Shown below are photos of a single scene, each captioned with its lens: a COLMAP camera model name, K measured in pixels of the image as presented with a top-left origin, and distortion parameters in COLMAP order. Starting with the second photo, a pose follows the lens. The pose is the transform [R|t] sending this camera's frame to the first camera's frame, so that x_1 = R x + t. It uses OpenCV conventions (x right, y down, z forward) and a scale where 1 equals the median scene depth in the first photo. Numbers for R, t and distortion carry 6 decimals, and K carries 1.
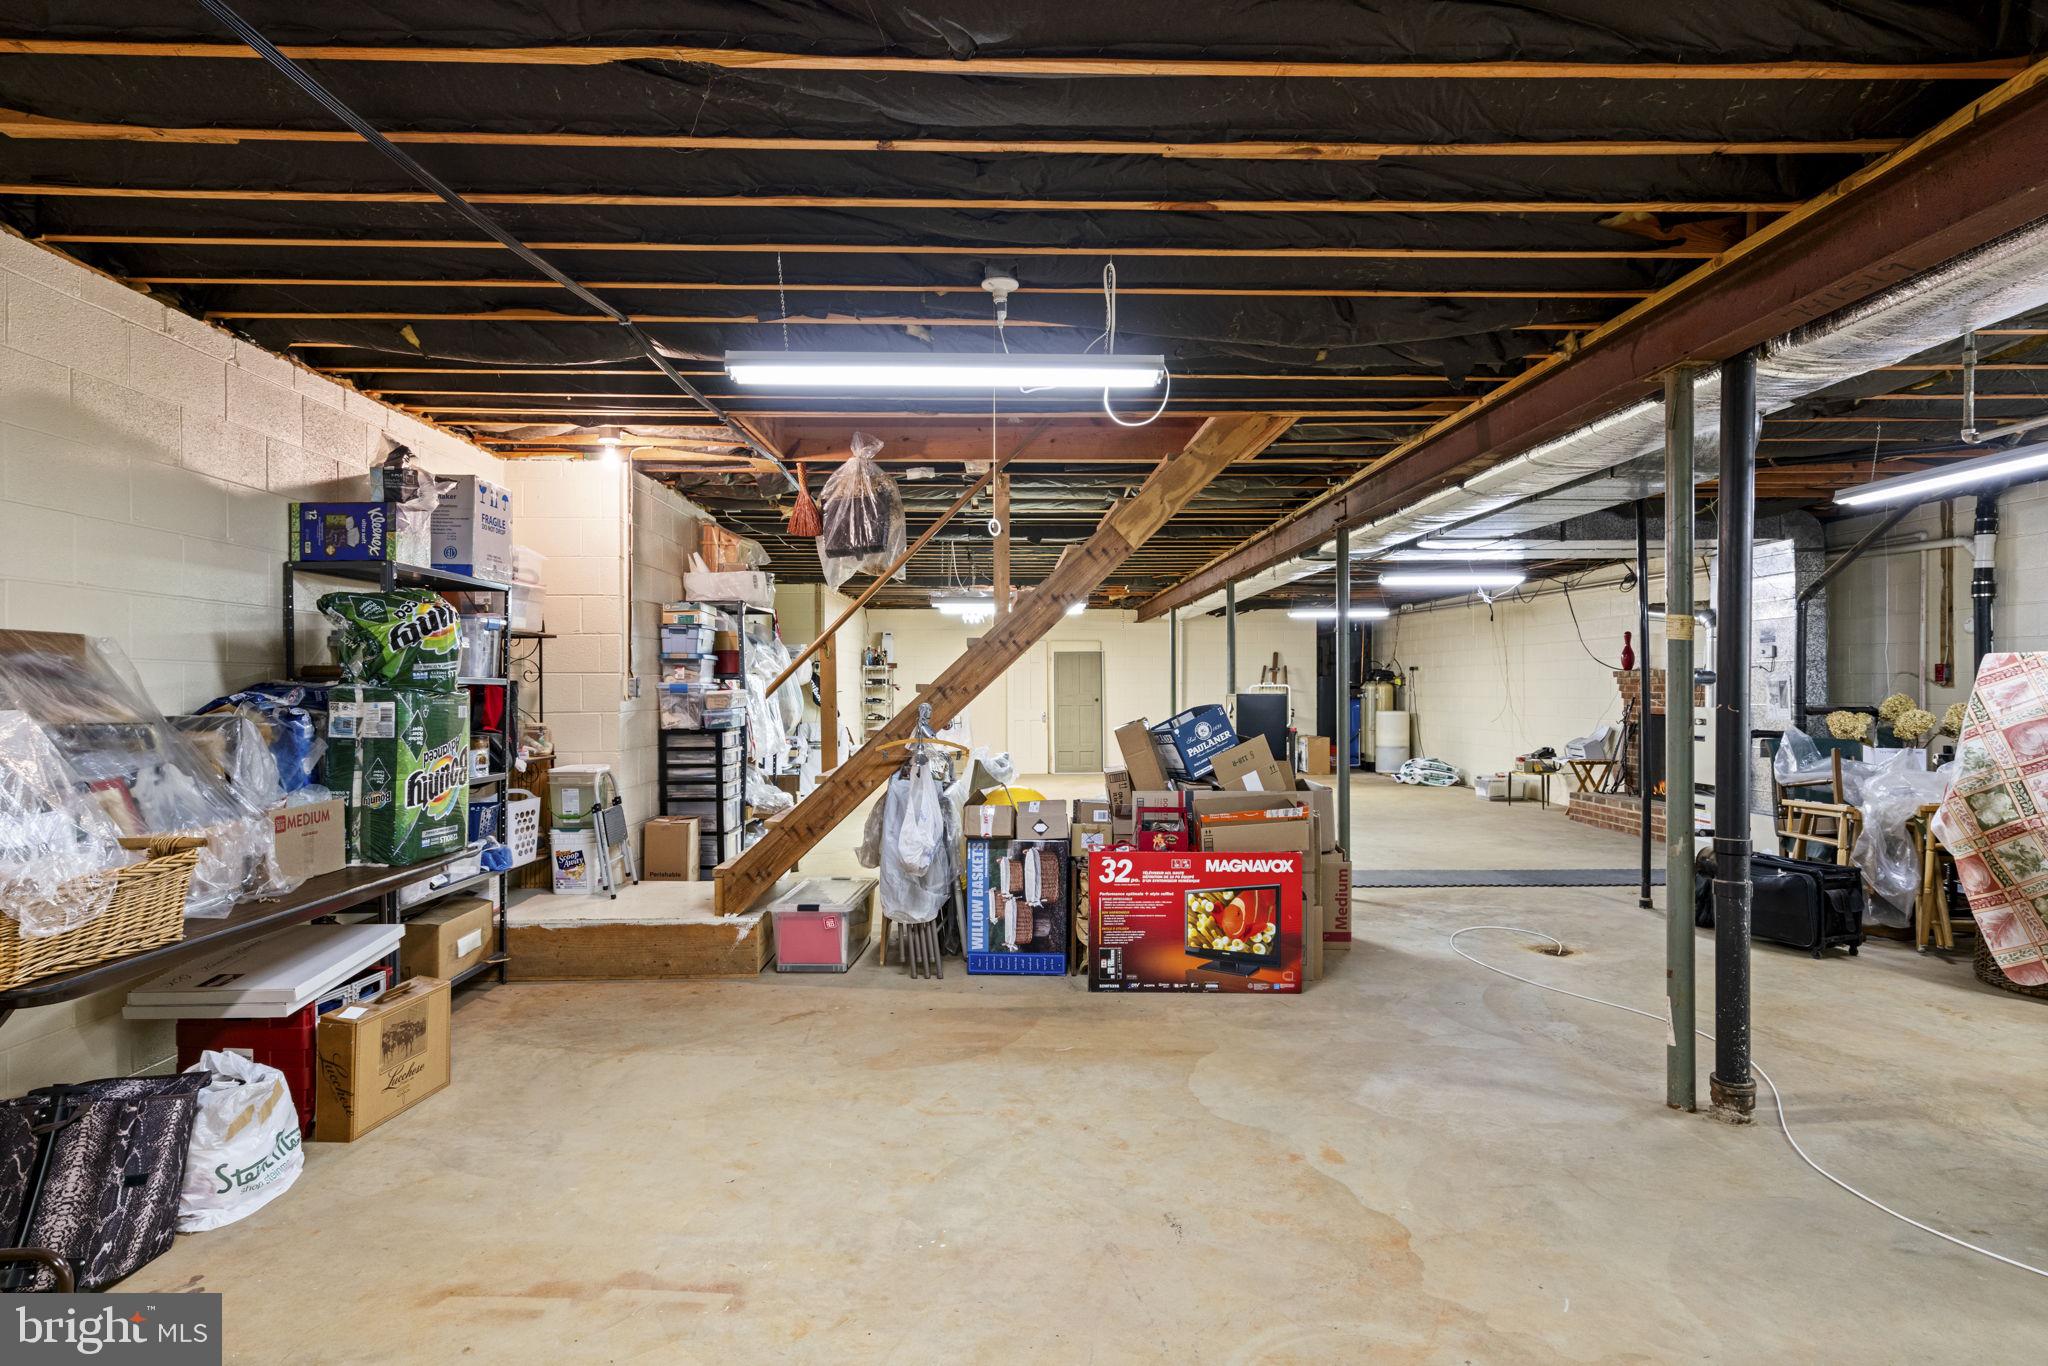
lens RADIAL K [[1082.6, 0, 1023.1], [0, 1082.6, 681.8], [0, 0, 1]] dist [-0.000234, -0.000154]
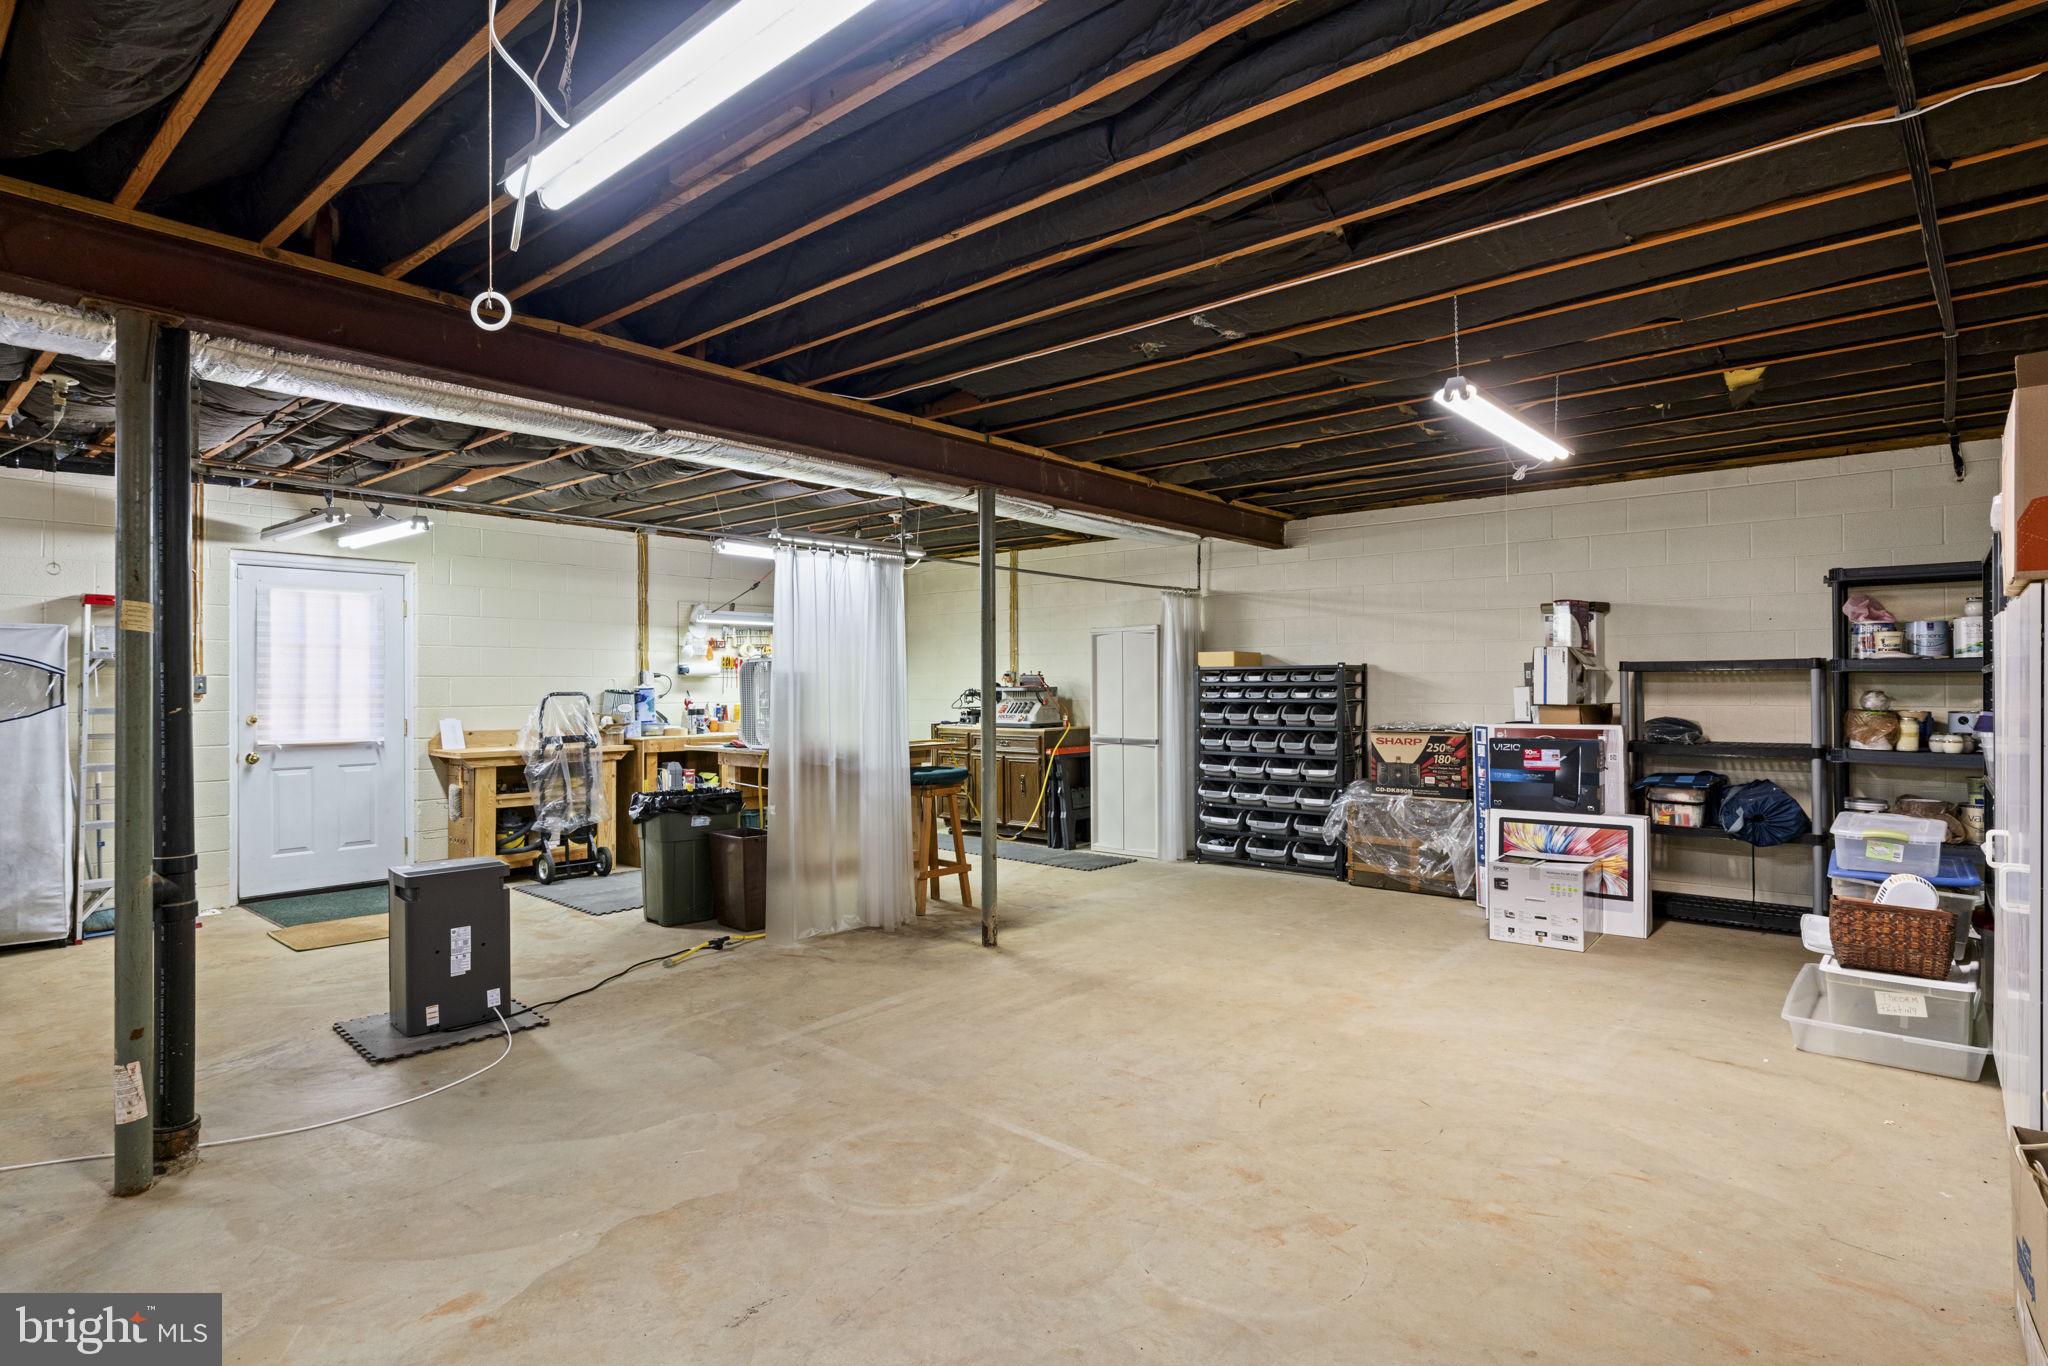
lens RADIAL K [[1082.6, 0, 1017.8], [0, 1082.6, 682.8], [0, 0, 1]] dist [-0.000234, -0.000154]
pose [[-0.741127, 0.004357, 0.671351, -0.625246], [0.004292, 0.999989, -0.001752, 0.005436], [-0.671351, 0.001583, -0.741138, 1.567847]]
